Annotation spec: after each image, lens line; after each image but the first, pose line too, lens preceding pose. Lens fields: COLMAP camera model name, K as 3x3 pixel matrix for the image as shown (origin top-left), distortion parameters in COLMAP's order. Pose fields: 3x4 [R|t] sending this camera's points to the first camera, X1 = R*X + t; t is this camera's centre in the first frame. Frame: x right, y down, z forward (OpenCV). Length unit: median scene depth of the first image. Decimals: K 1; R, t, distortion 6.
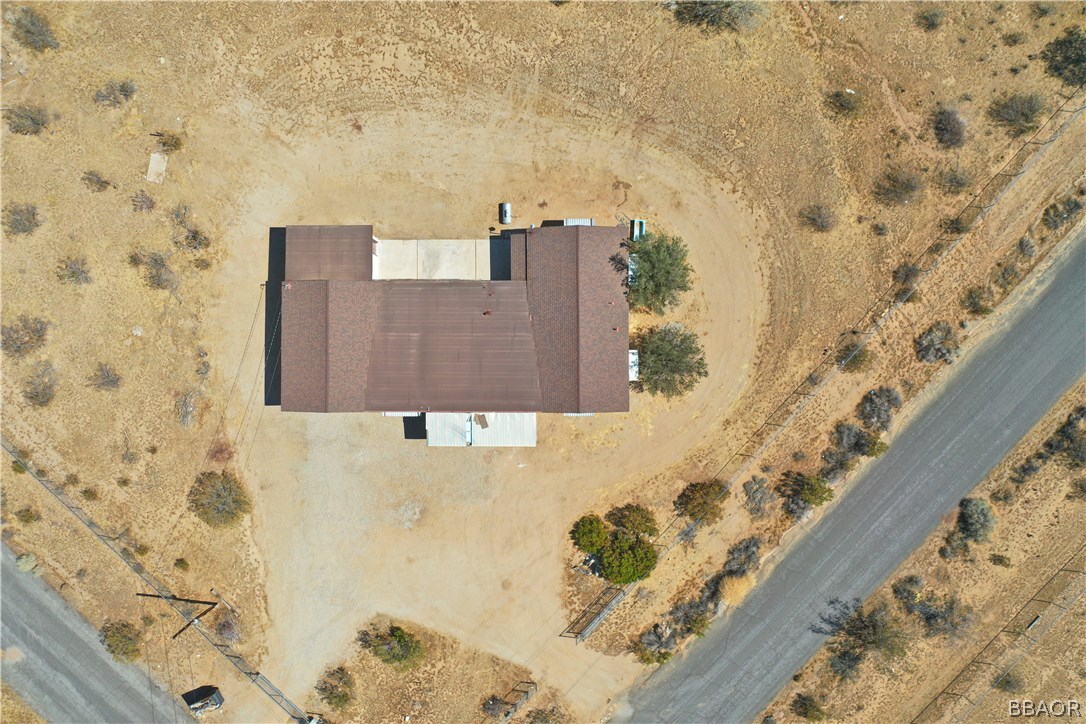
lens RADIAL K [[854.9, 0, 539.5], [0, 854.9, 361.9], [0, 0, 1]] dist [-0.000344, -0.000890]
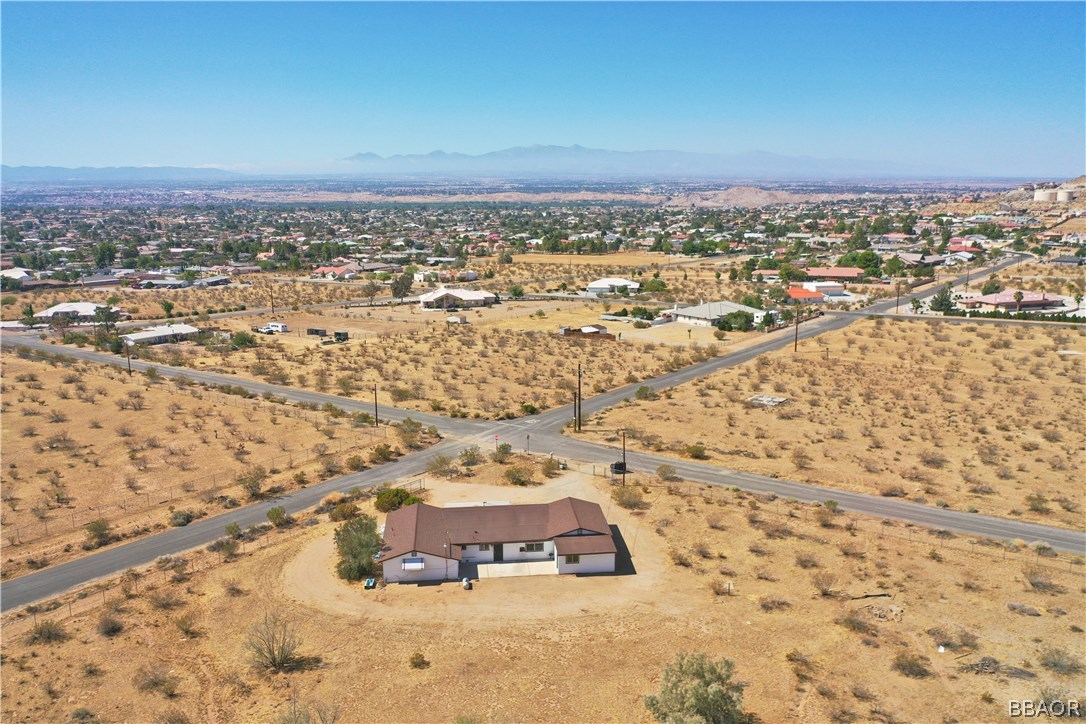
lens RADIAL K [[854.9, 0, 539.5], [0, 854.9, 361.9], [0, 0, 1]] dist [-0.000344, -0.000890]
pose [[-0.994458, 0.045683, -0.094694, -0.041258], [-0.102213, -0.209122, 0.972533, -1.424015], [0.024625, 0.976822, 0.212633, 0.358100]]
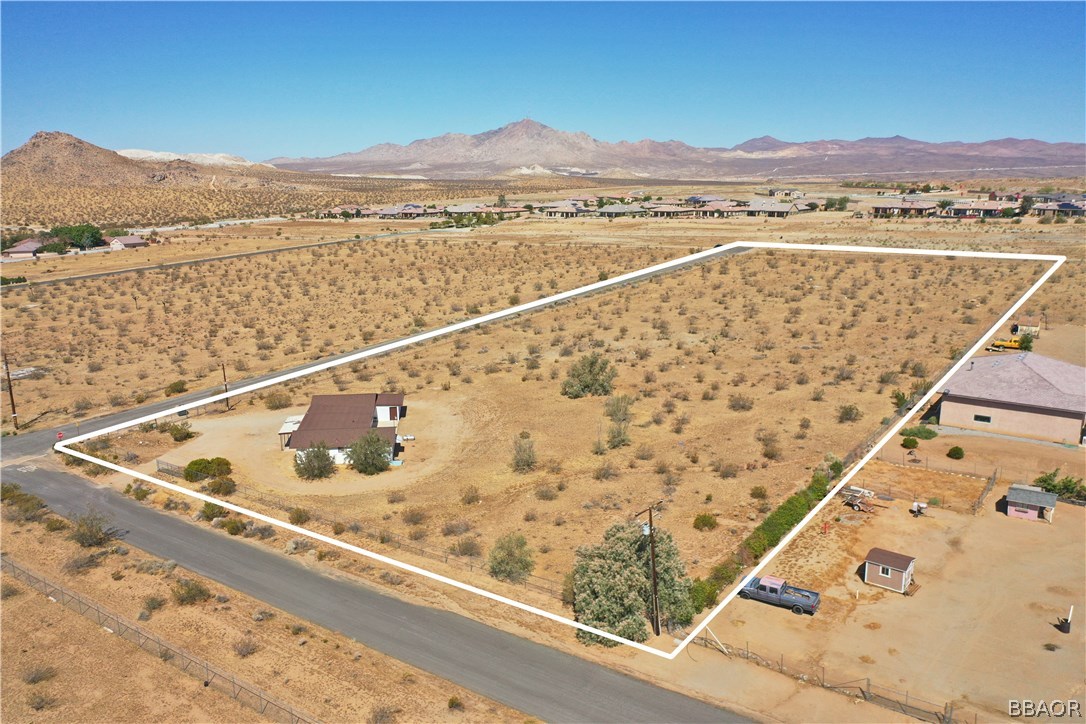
lens RADIAL K [[854.9, 0, 539.5], [0, 854.9, 361.9], [0, 0, 1]] dist [-0.000344, -0.000890]
pose [[0.111805, 0.243815, -0.963355, 1.728021], [-0.993729, 0.028992, -0.107993, -0.255580], [0.001599, 0.969388, 0.245528, 0.373025]]
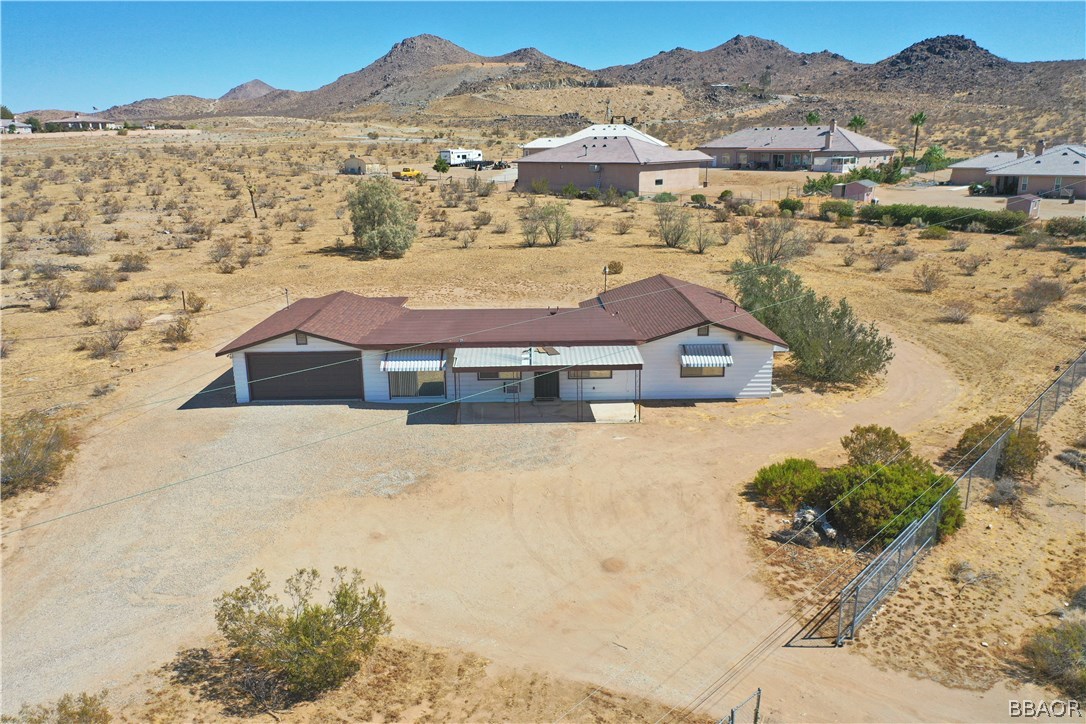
lens RADIAL K [[854.9, 0, 539.5], [0, 854.9, 361.9], [0, 0, 1]] dist [-0.000344, -0.000890]
pose [[0.999879, 0.004091, 0.015017, -0.078928], [0.013515, 0.250417, -0.968044, 0.619295], [-0.007721, 0.968129, 0.250331, 0.815472]]
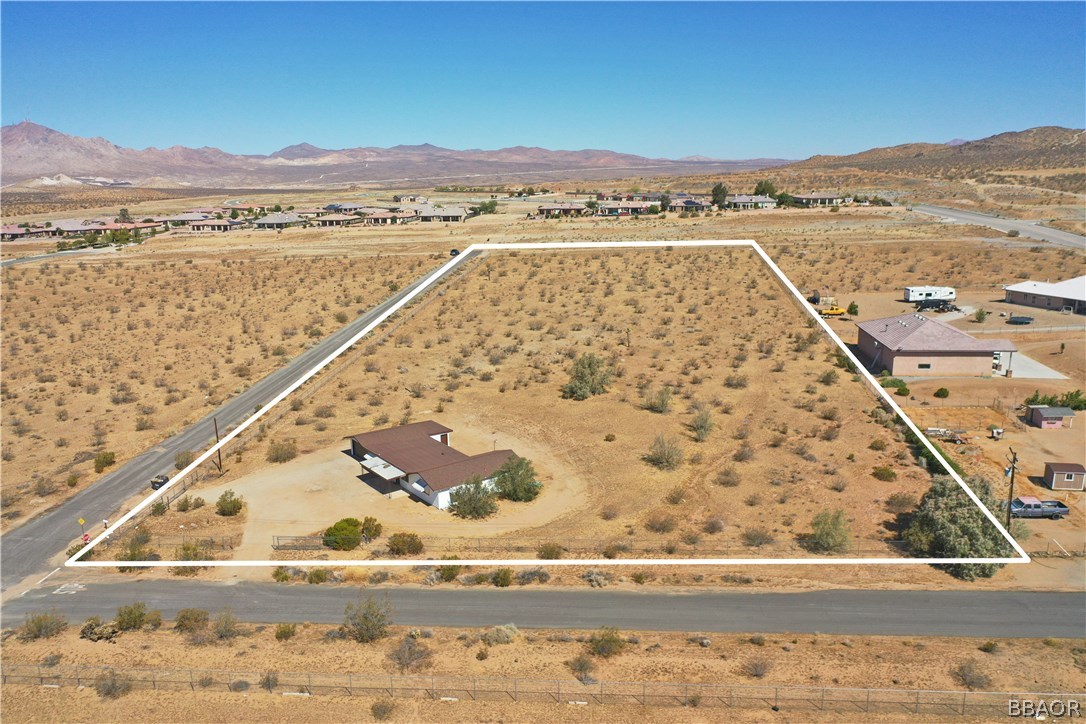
lens RADIAL K [[854.9, 0, 539.5], [0, 854.9, 361.9], [0, 0, 1]] dist [-0.000344, -0.000890]
pose [[0.589480, 0.192400, -0.784535, 1.348637], [-0.807783, 0.140988, -0.572372, 0.735418], [0.000485, 0.971136, 0.238527, 0.368680]]
